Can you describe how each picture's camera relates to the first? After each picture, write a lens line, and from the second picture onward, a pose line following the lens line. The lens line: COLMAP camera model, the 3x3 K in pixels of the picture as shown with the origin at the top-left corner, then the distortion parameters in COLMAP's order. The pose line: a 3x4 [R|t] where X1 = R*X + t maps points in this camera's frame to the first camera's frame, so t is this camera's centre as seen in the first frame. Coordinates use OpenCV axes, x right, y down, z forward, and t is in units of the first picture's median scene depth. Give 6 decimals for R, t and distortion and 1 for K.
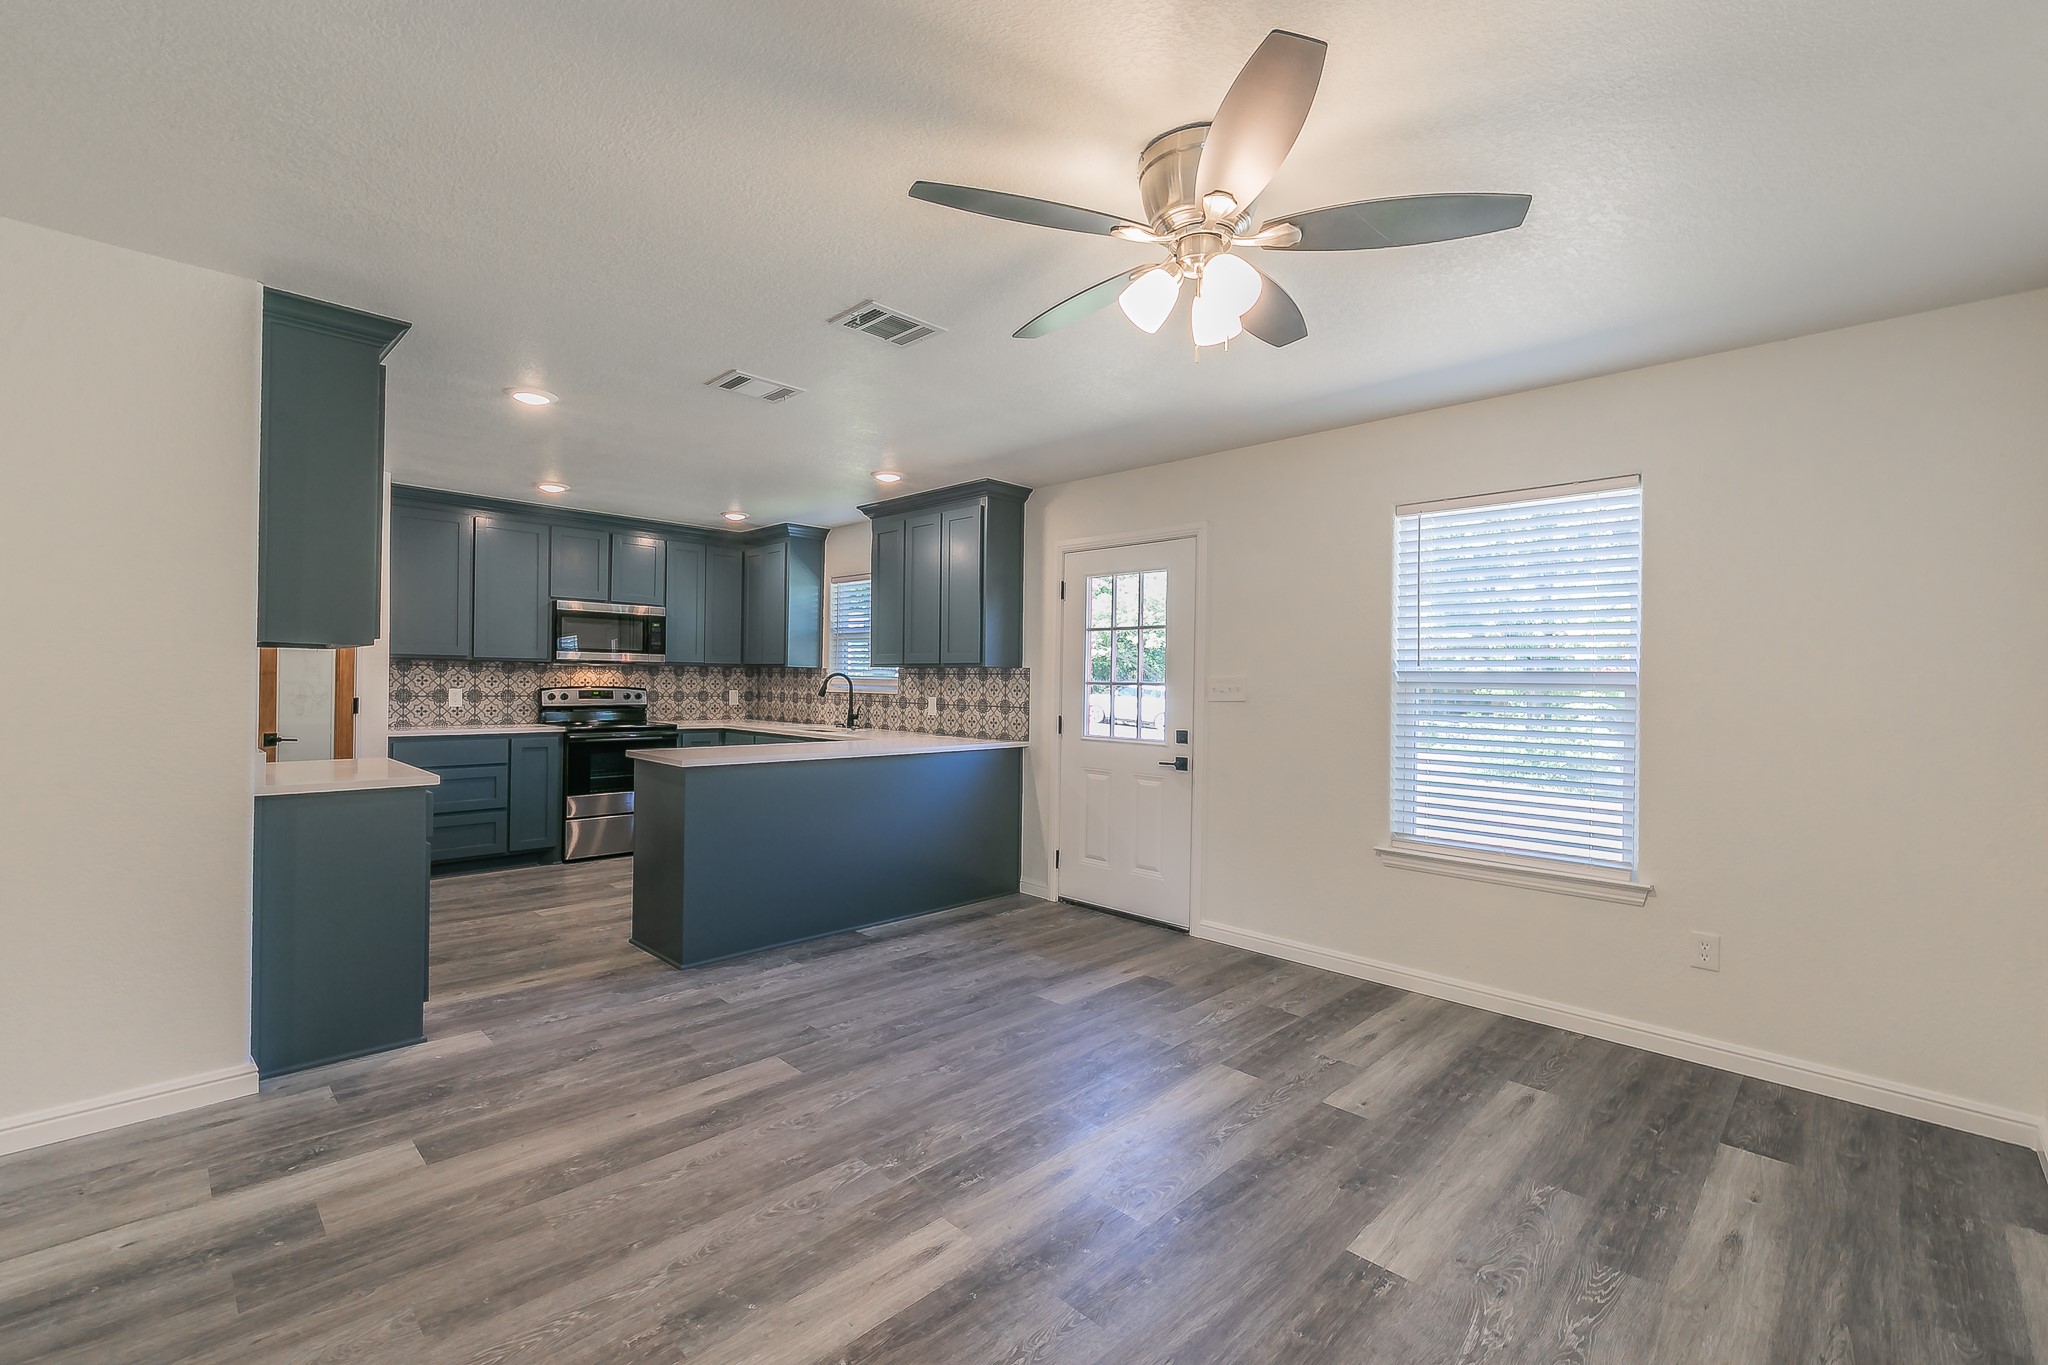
lens RADIAL K [[878.3, 0, 1024.0], [0, 878.3, 682.5], [0, 0, 1]] dist [-0.000103, -0.000263]
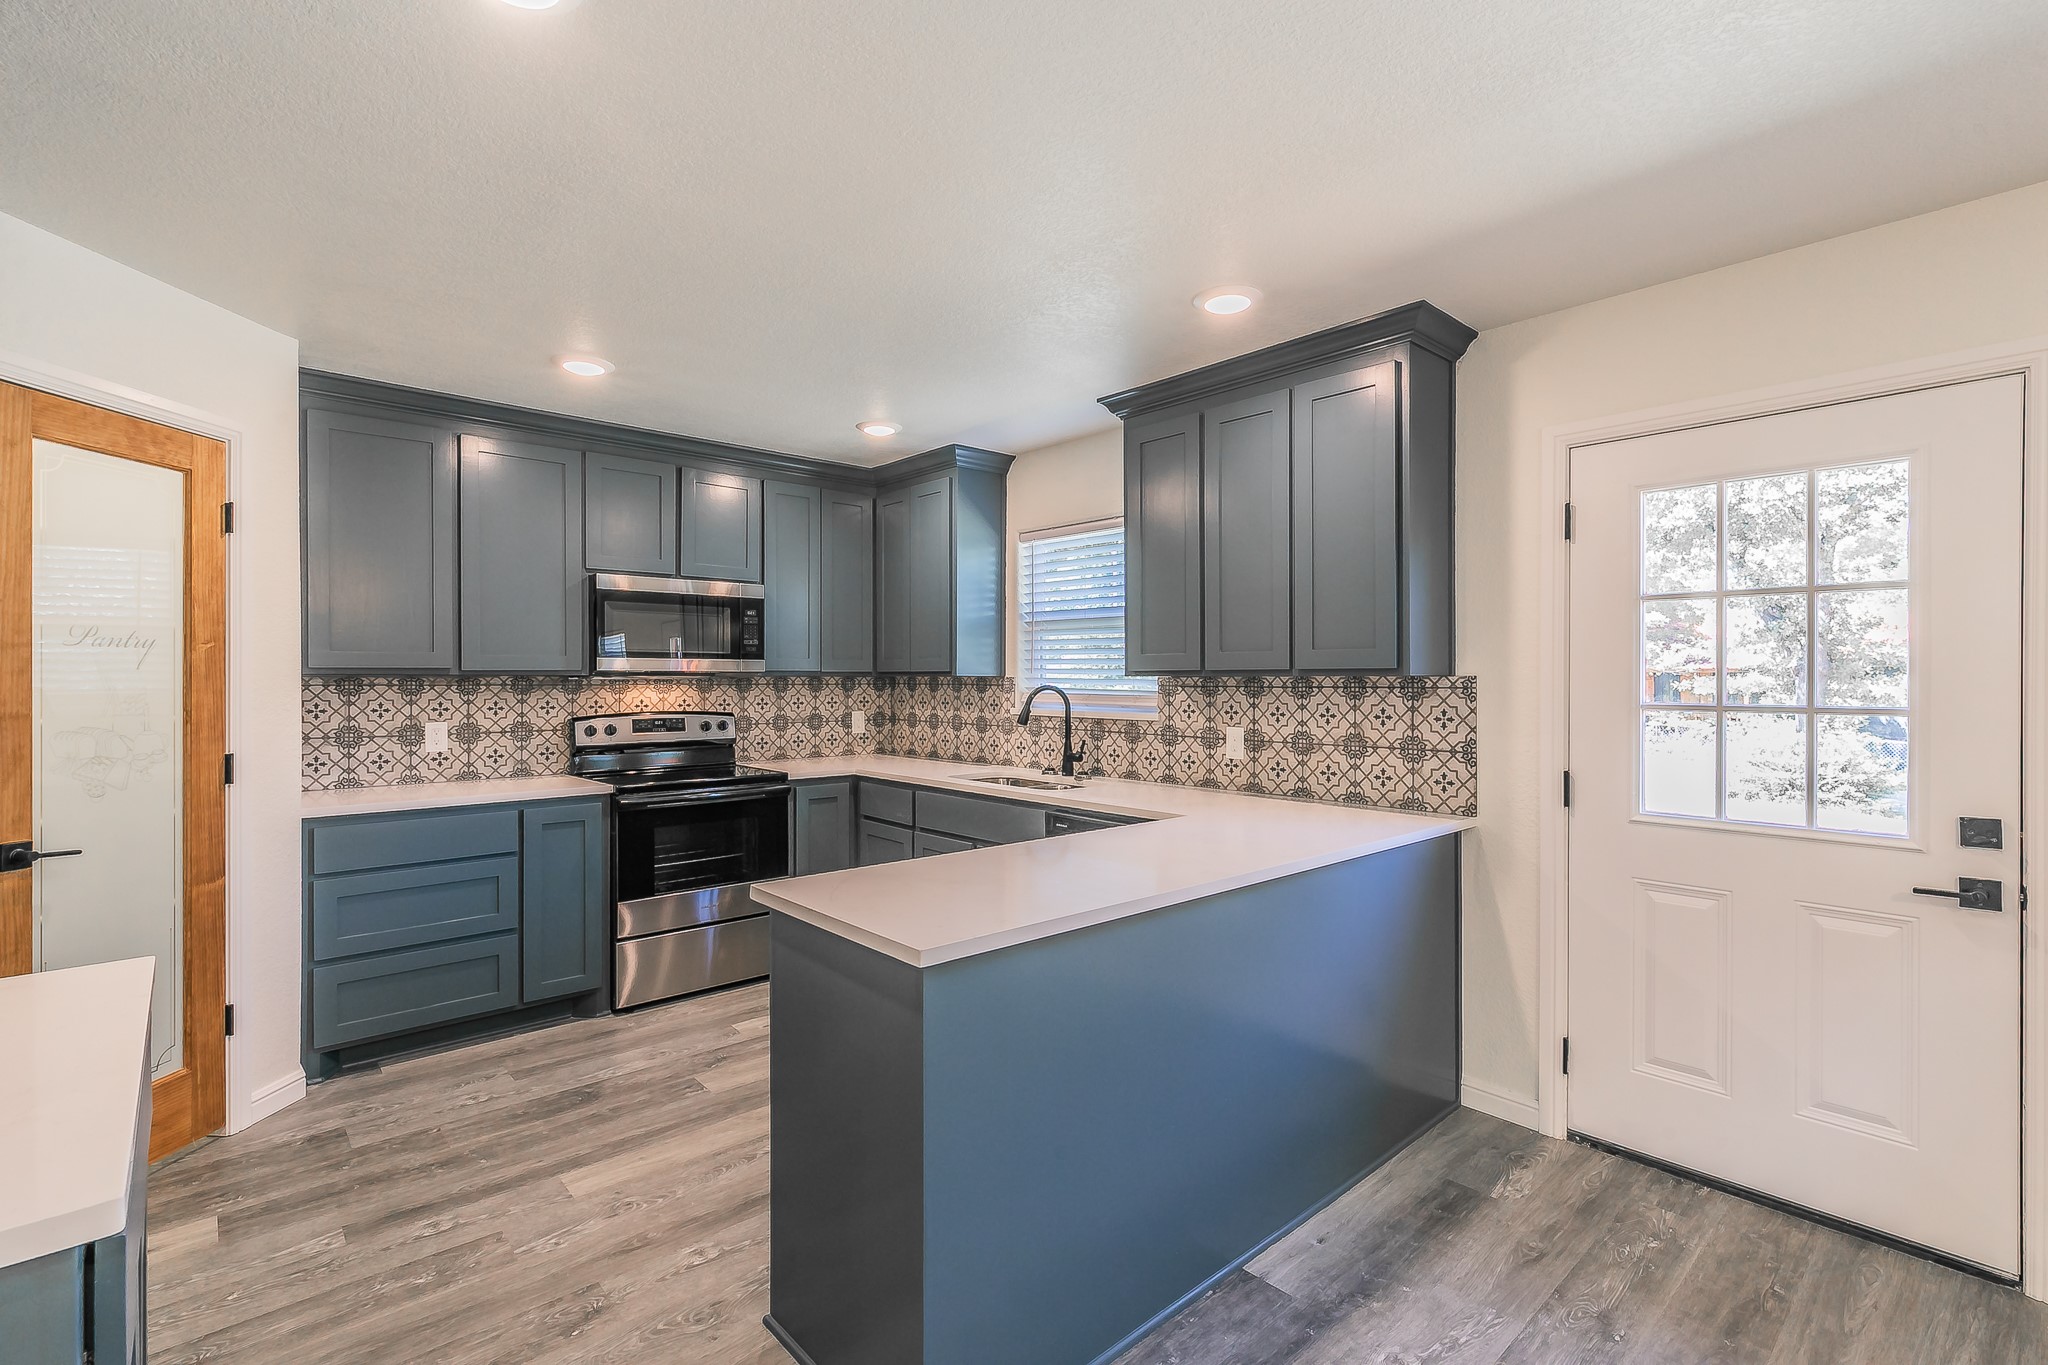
lens RADIAL K [[930.4, 0, 1024.4], [0, 930.4, 677.8], [0, 0, 1]] dist [0.002454, 0.000762]
pose [[0.998049, -0.015228, -0.060556, -0.253263], [0.015187, 0.999884, -0.001144, -0.021199], [0.060566, 0.000222, 0.998164, 0.478744]]
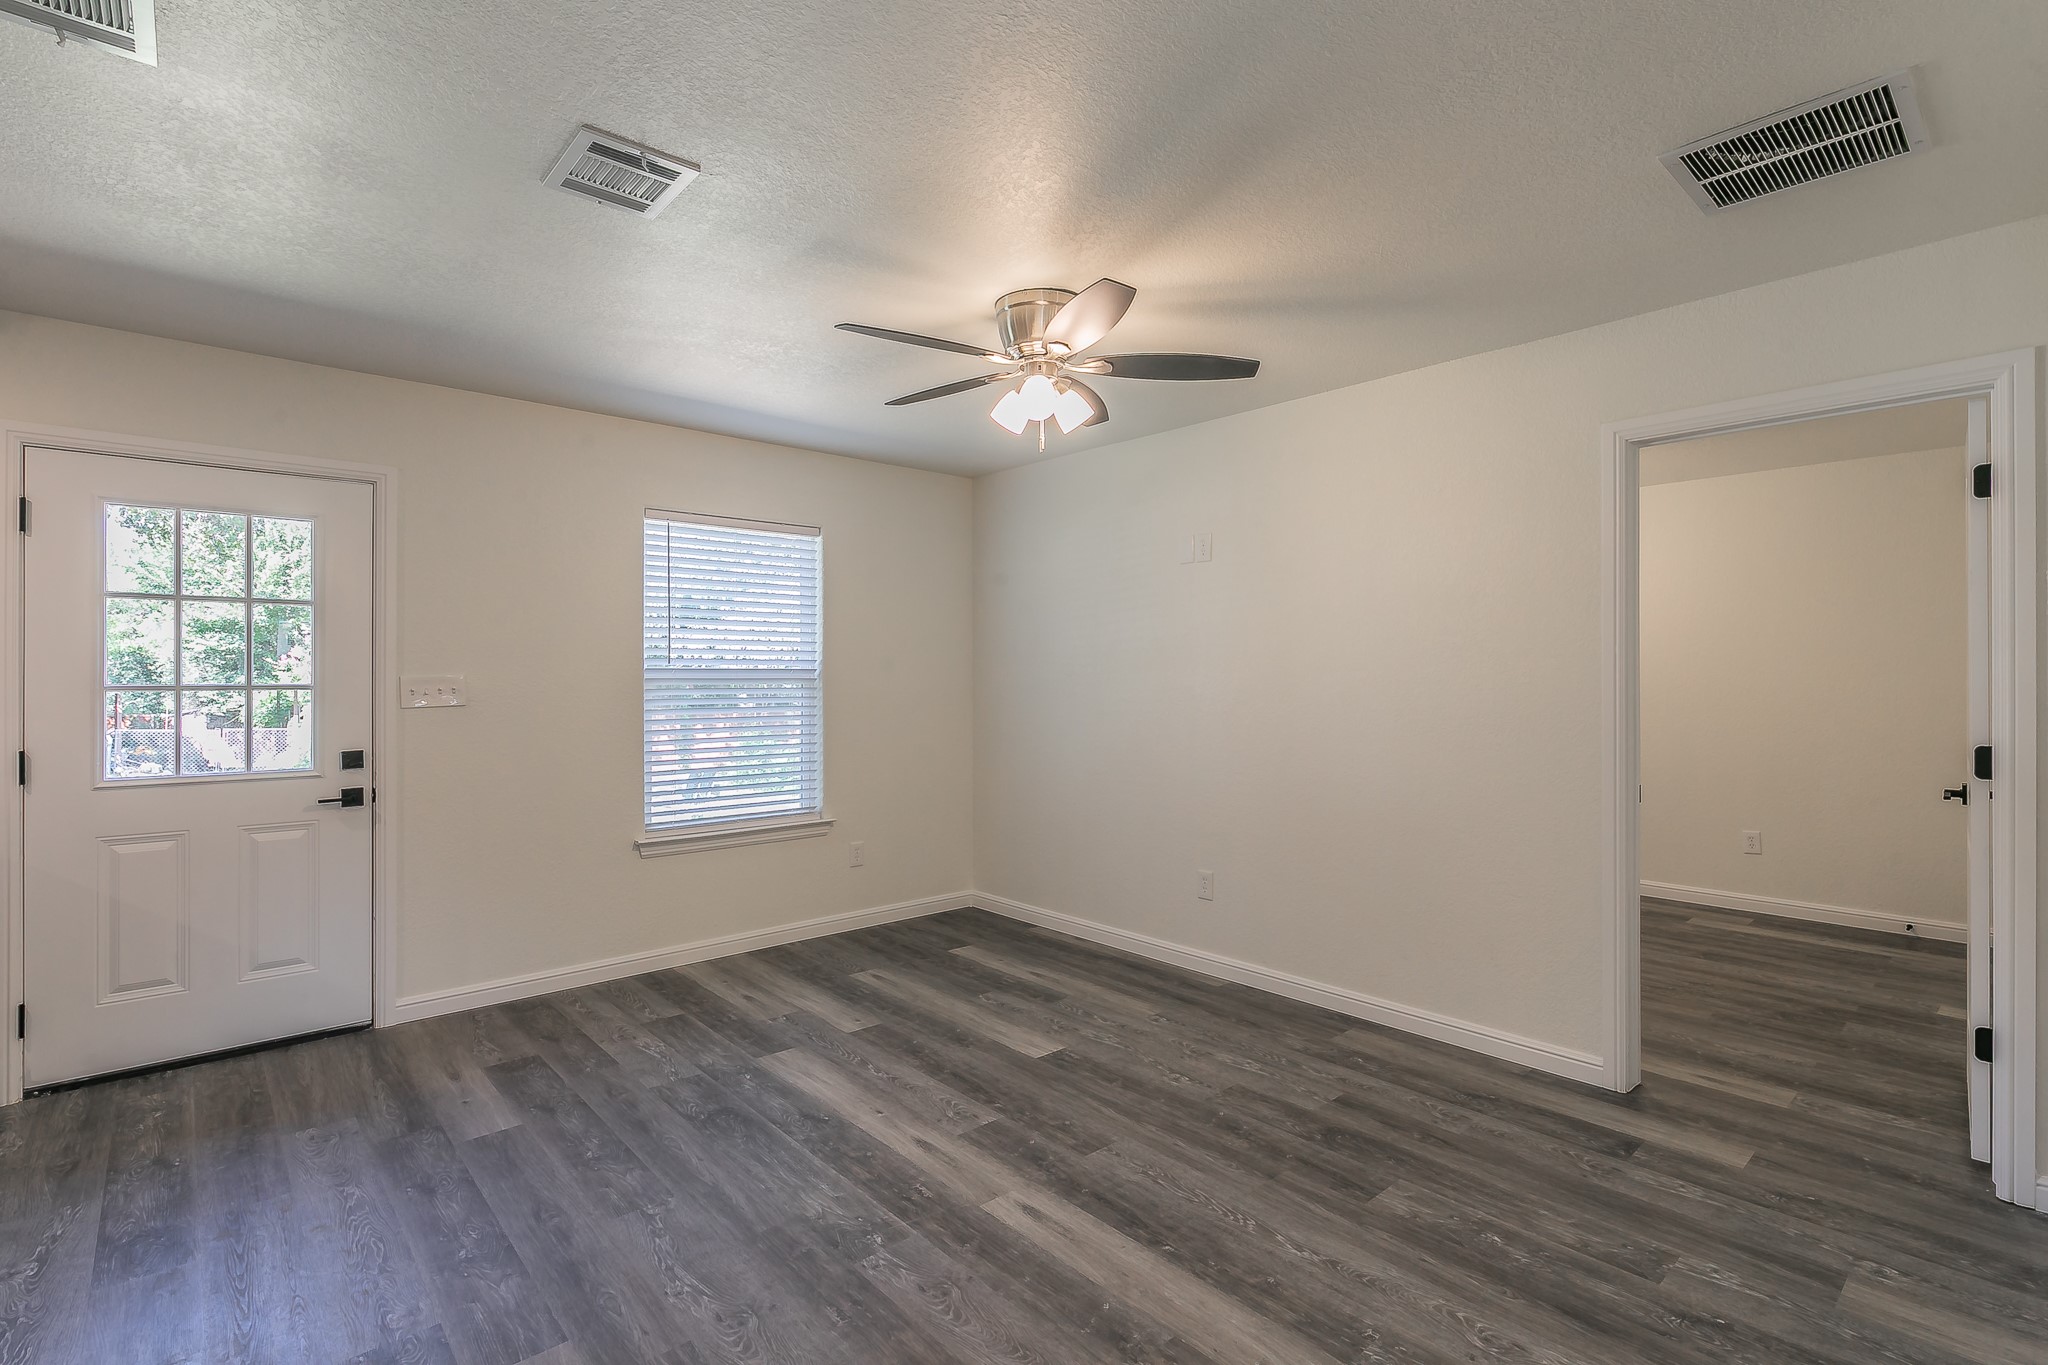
lens RADIAL K [[951.2, 0, 1028.5], [0, 951.2, 678.0], [0, 0, 1]] dist [-0.003615, -0.000365]
pose [[0.064075, -0.019523, 0.997754, -0.526459], [0.001330, 0.999809, 0.019477, -0.018346], [-0.997944, 0.000079, 0.064088, 0.379331]]
